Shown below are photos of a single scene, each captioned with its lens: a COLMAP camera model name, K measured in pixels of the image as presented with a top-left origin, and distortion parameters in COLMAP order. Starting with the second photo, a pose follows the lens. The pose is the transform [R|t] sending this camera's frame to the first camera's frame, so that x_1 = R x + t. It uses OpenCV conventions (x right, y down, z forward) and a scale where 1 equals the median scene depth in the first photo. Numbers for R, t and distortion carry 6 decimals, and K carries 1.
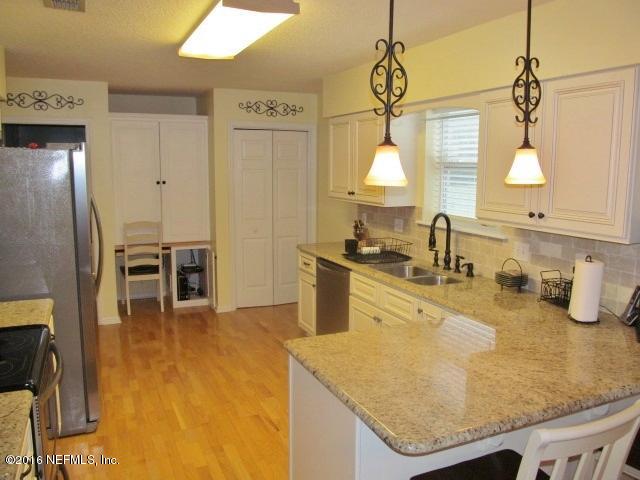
lens RADIAL K [[532.0, 0, 321.4], [0, 532.0, 236.9], [0, 0, 1]] dist [-0.007171, 0.005616]
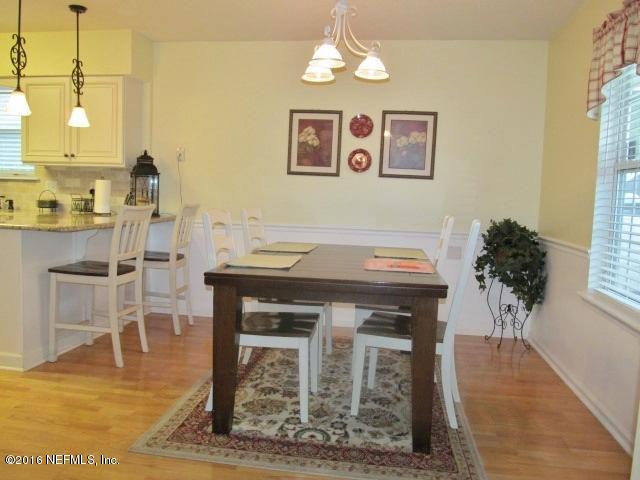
lens RADIAL K [[532.0, 0, 318.4], [0, 532.0, 238.2], [0, 0, 1]] dist [-0.007171, 0.005616]
pose [[0.558087, -0.058762, 0.827699, -0.700038], [0.086792, 0.996152, 0.012200, 0.333372], [-0.825231, 0.065029, 0.561040, -0.716643]]
